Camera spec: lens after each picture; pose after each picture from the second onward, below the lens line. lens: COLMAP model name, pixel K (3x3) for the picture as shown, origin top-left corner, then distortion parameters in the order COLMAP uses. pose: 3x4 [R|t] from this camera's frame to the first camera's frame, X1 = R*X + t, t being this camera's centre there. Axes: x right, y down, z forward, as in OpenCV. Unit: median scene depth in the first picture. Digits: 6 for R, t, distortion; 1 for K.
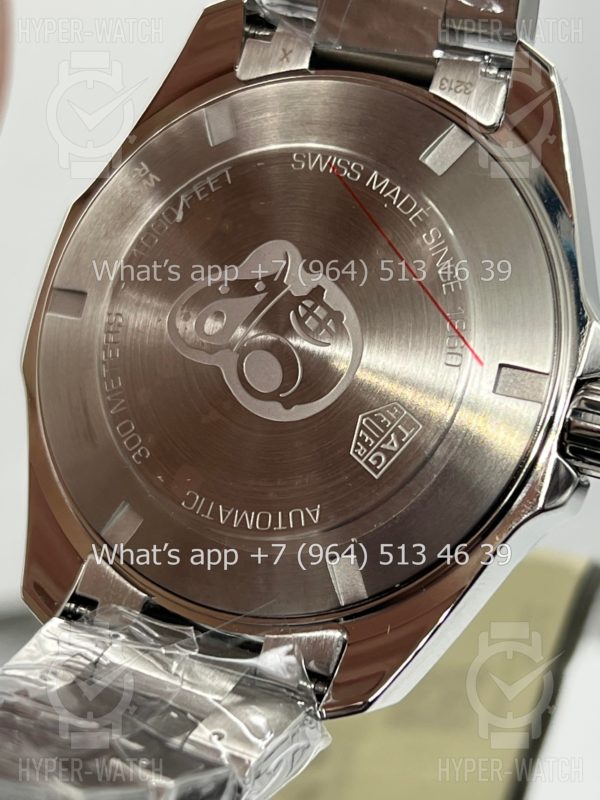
lens RADIAL K [[1811.8, 0, 299.8], [0, 1811.8, 399.8], [0, 0, 1]] dist [0.212839, 0.000000]
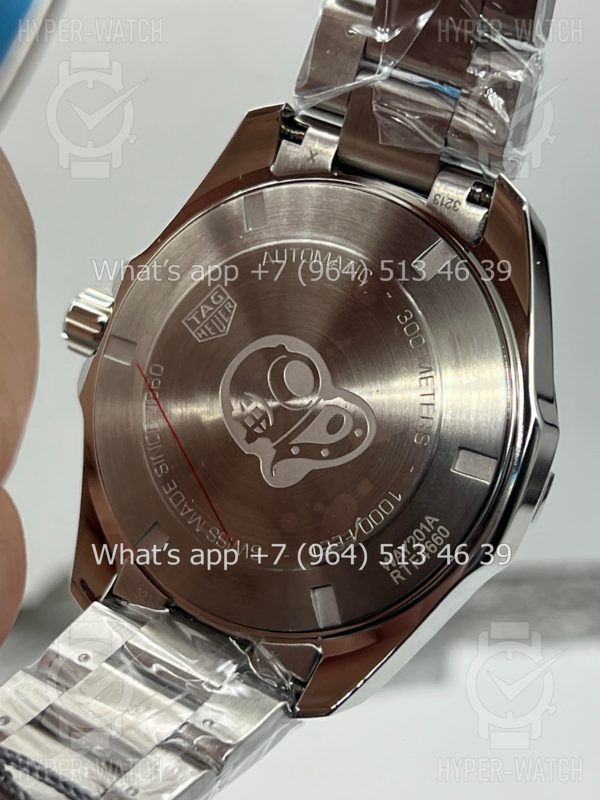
lens RADIAL K [[1811.8, 0, 299.9], [0, 1811.8, 399.8], [0, 0, 1]] dist [0.212839, 0.000000]
pose [[-0.997328, -0.067678, -0.027524, 0.012095], [0.068165, -0.997526, -0.017169, -0.010350], [-0.026294, -0.019000, 0.999474, -0.233179]]
